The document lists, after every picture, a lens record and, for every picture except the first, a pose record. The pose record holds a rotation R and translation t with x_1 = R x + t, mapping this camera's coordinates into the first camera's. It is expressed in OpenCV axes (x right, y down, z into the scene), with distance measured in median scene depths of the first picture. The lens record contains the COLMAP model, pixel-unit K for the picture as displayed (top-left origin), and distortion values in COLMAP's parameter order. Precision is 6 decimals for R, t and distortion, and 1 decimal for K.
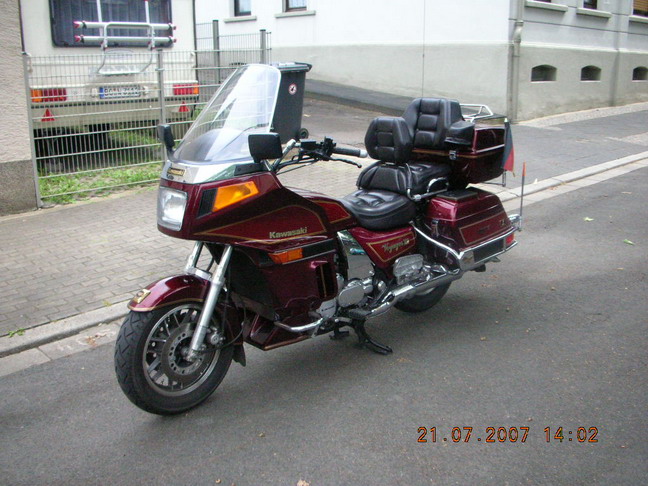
lens RADIAL K [[671.4, 0, 326.7], [0, 671.4, 244.4], [0, 0, 1]] dist [-0.154106, 0.038604]
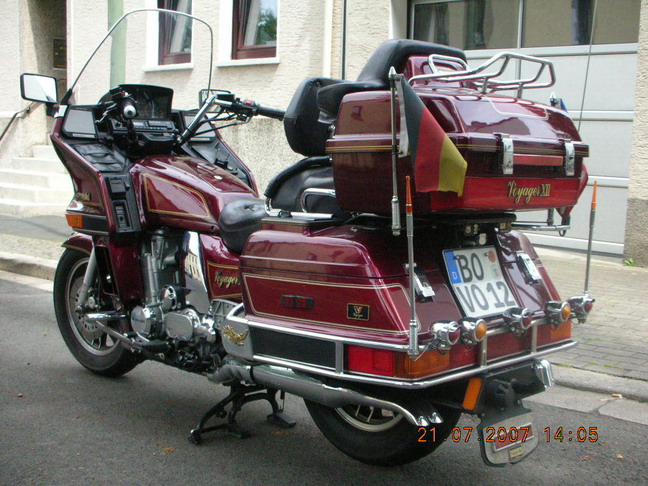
lens RADIAL K [[866.2, 0, 376.9], [0, 866.2, 243.5], [0, 0, 1]] dist [-0.132056, 0.094785]
pose [[0.105622, 0.135024, -0.985197, 0.863527], [-0.293171, 0.950931, 0.098897, -0.143008], [0.950208, 0.278386, 0.140024, 0.981560]]
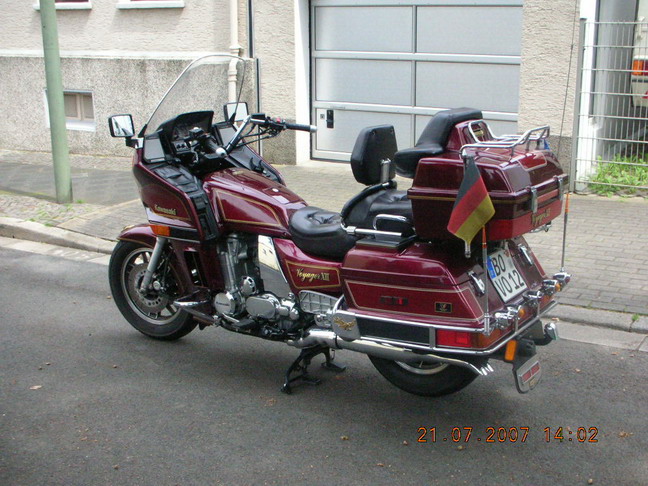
lens RADIAL K [[866.2, 0, 376.9], [0, 866.2, 243.5], [0, 0, 1]] dist [-0.132056, 0.094785]
pose [[0.299503, 0.254510, -0.919523, 1.080367], [-0.259121, 0.949238, 0.178334, -0.243414], [0.918234, 0.184856, 0.350249, 0.671316]]
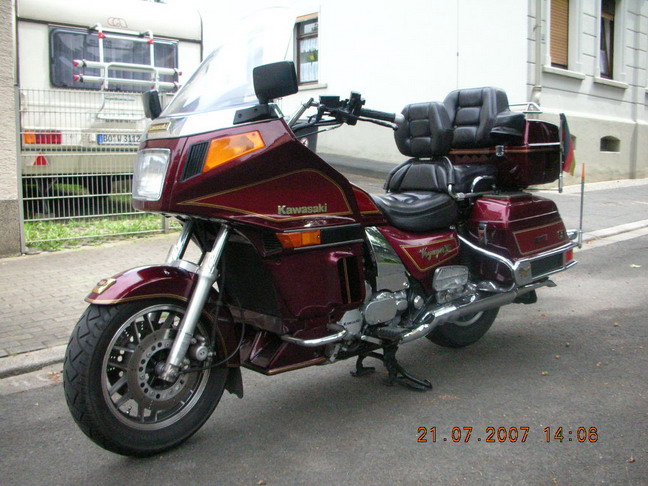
lens RADIAL K [[671.4, 0, 326.7], [0, 671.4, 244.4], [0, 0, 1]] dist [-0.154106, 0.038604]
pose [[0.999901, 0.007825, -0.011681, -0.016733], [-0.009397, 0.989932, -0.141232, 0.103673], [0.010458, 0.141328, 0.989908, 0.204077]]
